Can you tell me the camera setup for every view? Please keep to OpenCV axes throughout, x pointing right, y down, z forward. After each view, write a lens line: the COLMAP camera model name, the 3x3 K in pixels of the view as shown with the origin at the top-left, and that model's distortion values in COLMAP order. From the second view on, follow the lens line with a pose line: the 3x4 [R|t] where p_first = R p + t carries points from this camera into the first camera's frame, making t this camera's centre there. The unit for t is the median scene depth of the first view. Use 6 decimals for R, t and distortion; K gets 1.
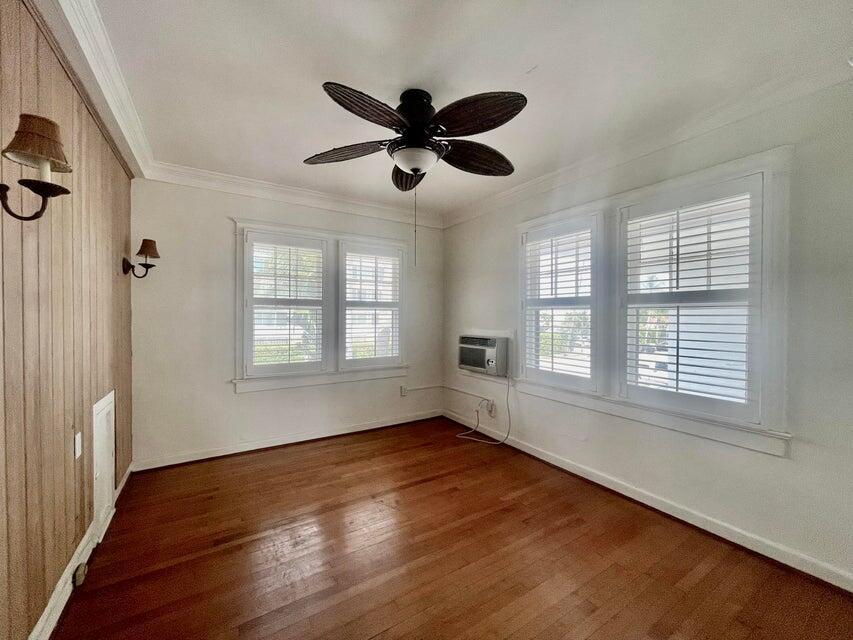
lens RADIAL K [[343.2, 0, 424.9], [0, 343.2, 321.6], [0, 0, 1]] dist [0.001044, 0.000056]
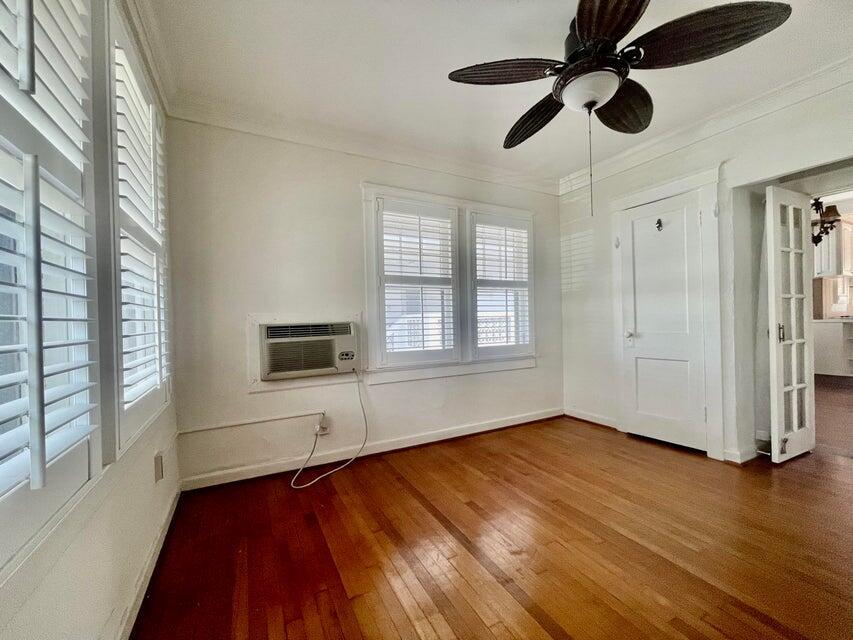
lens RADIAL K [[342.1, 0, 422.9], [0, 342.1, 318.8], [0, 0, 1]] dist [0.002890, -0.000065]
pose [[0.075837, -0.014389, 0.997016, -0.533120], [0.030595, 0.999459, 0.012097, 0.036981], [-0.996651, 0.029586, 0.076236, 0.795992]]
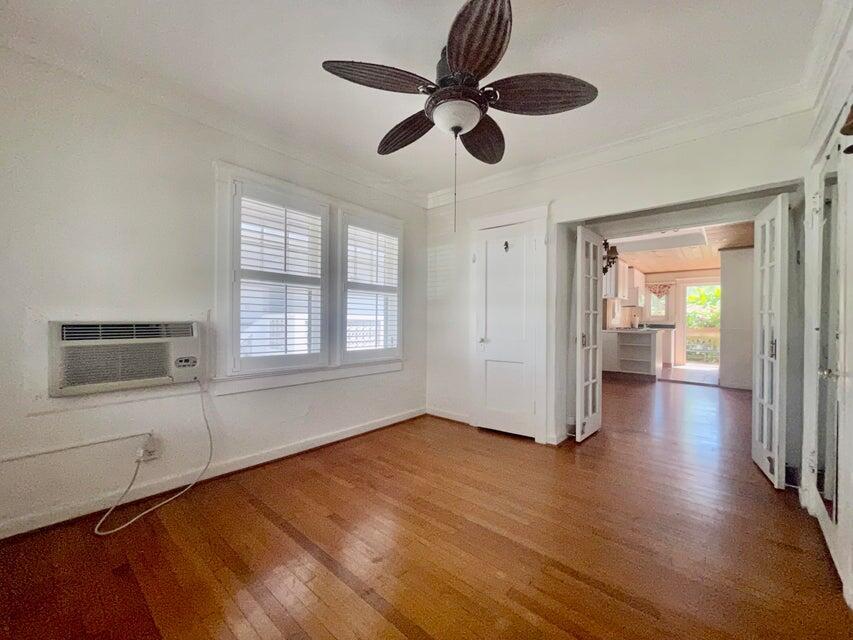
lens RADIAL K [[343.2, 0, 424.9], [0, 343.2, 321.6], [0, 0, 1]] dist [0.001044, 0.000056]
pose [[-0.299534, -0.016994, 0.953934, -0.526267], [-0.004326, 0.999855, 0.016454, 0.035895], [-0.954076, 0.000801, -0.299564, 0.794282]]
